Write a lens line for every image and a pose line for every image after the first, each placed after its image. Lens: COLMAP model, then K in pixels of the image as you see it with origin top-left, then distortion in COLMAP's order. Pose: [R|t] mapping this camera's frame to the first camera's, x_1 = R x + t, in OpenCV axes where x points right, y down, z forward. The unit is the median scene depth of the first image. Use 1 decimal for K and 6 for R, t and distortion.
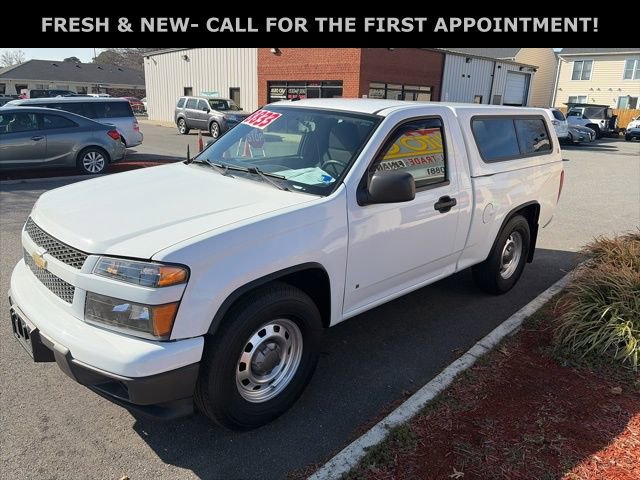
lens RADIAL K [[482.8, 0, 302.0], [0, 482.8, 239.9], [0, 0, 1]] dist [-0.003128, -0.007589]
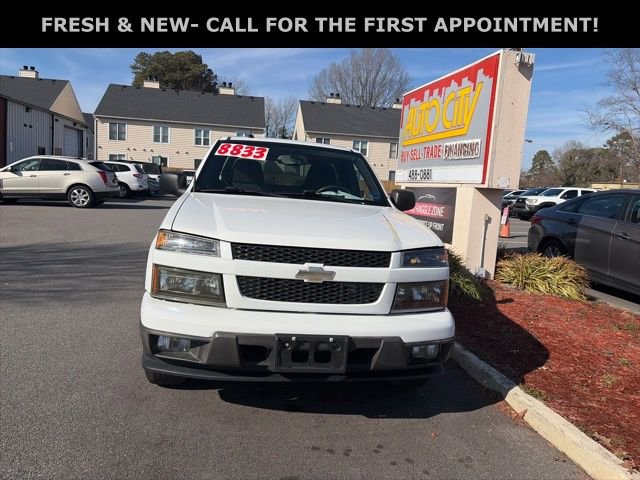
lens RADIAL K [[483.2, 0, 316.8], [0, 483.2, 234.3], [0, 0, 1]] dist [0.013287, 0.004517]
pose [[0.590355, -0.074899, 0.803661, -0.184134], [0.174344, 0.984013, -0.036363, -0.000456], [-0.788090, 0.161581, 0.593975, 0.053944]]
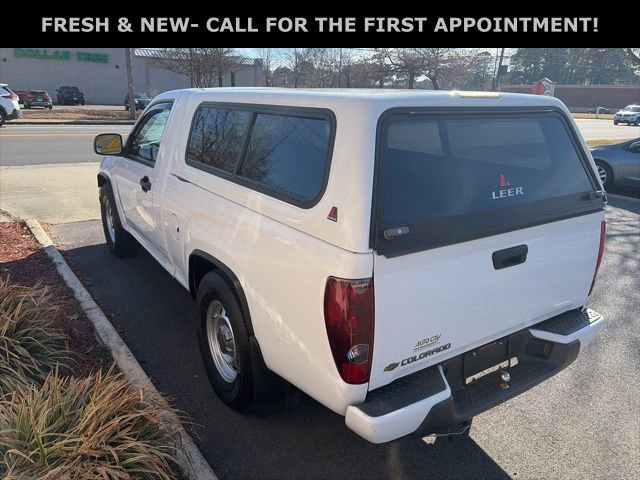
lens RADIAL K [[483.1, 0, 323.1], [0, 483.1, 246.2], [0, 0, 1]] dist [0.027578, -0.010900]
pose [[-0.177713, 0.263454, -0.948161, 0.243940], [-0.301995, 0.902407, 0.307343, -0.076406], [0.936599, 0.340959, -0.080808, 0.290306]]
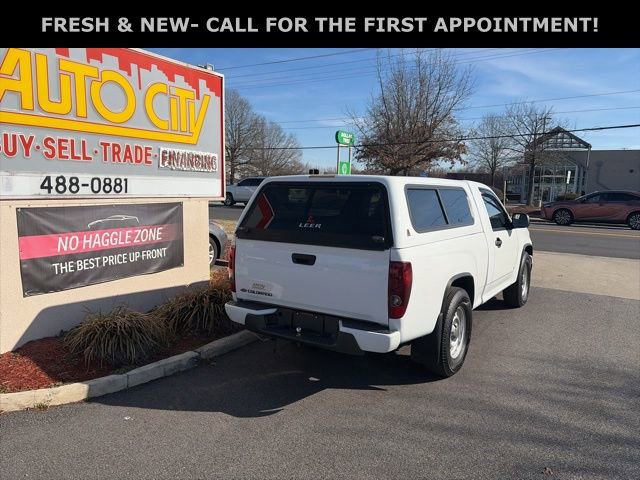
lens RADIAL K [[485.5, 0, 324.8], [0, 485.5, 242.4], [0, 0, 1]] dist [0.027700, -0.010023]
pose [[-0.974473, -0.025052, -0.223102, 0.164847], [-0.108224, 0.923087, 0.369050, -0.139639], [0.196697, 0.383774, -0.902235, 0.518544]]
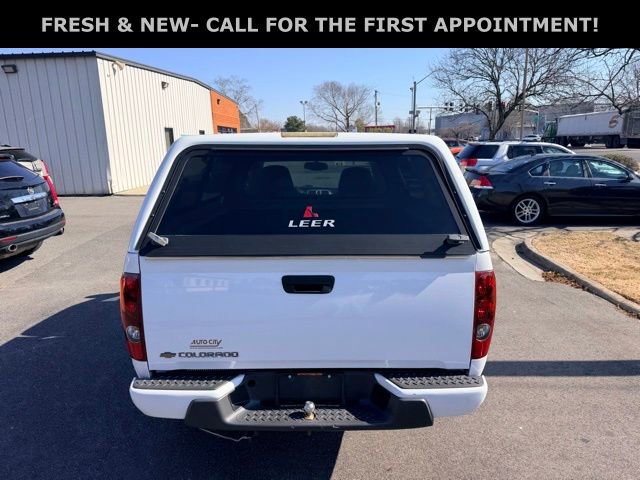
lens RADIAL K [[458.0, 0, 317.9], [0, 458.0, 238.6], [0, 0, 1]] dist [0.017627, -0.008380]
pose [[-0.690354, 0.095022, -0.717205, 0.205166], [-0.226417, 0.913162, 0.338925, -0.101657], [0.687130, 0.396365, -0.608890, 0.390989]]
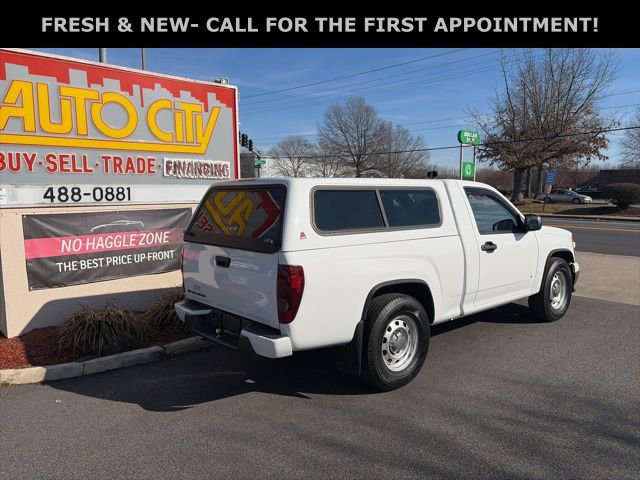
lens RADIAL K [[484.3, 0, 322.8], [0, 484.3, 240.8], [0, 0, 1]] dist [0.025734, -0.004225]
pose [[-0.997845, -0.030693, 0.057990, 0.067368], [-0.006790, 0.927399, 0.374012, -0.143536], [-0.065259, 0.372812, -0.925609, 0.521961]]
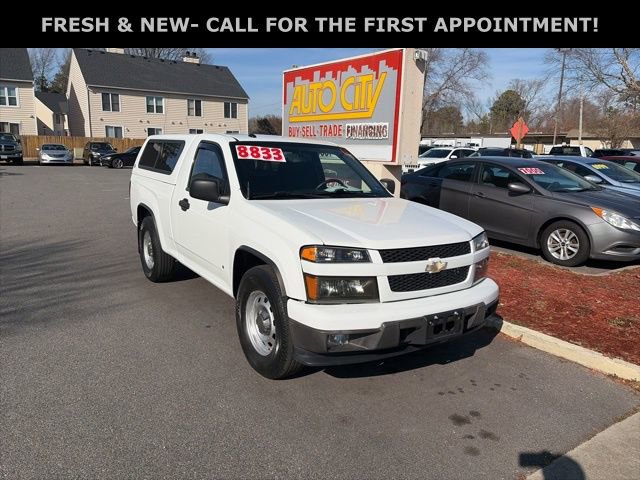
lens RADIAL K [[483.1, 0, 323.1], [0, 483.1, 246.2], [0, 0, 1]] dist [0.027578, -0.010900]
pose [[0.185761, -0.215664, 0.958635, -0.252894], [0.245677, 0.954823, 0.167200, -0.041702], [-0.951386, 0.204455, 0.230352, 0.134958]]
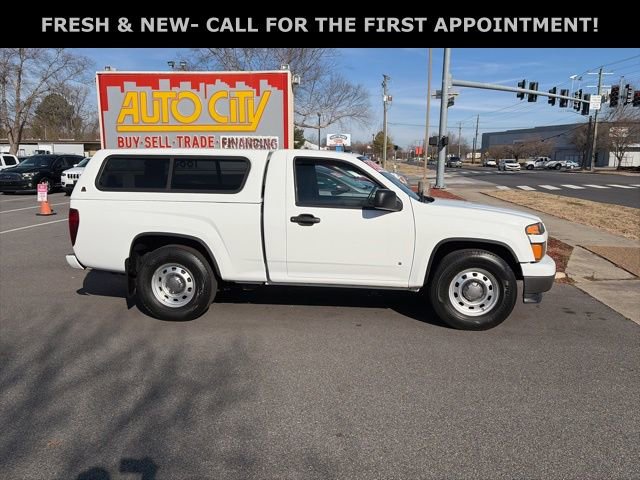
lens RADIAL K [[483.1, 0, 323.1], [0, 483.1, 246.2], [0, 0, 1]] dist [0.027578, -0.010900]
pose [[-0.623276, -0.162659, 0.764899, -0.222107], [0.193913, 0.915432, 0.352679, -0.115951], [-0.757579, 0.368140, -0.539025, 0.402568]]
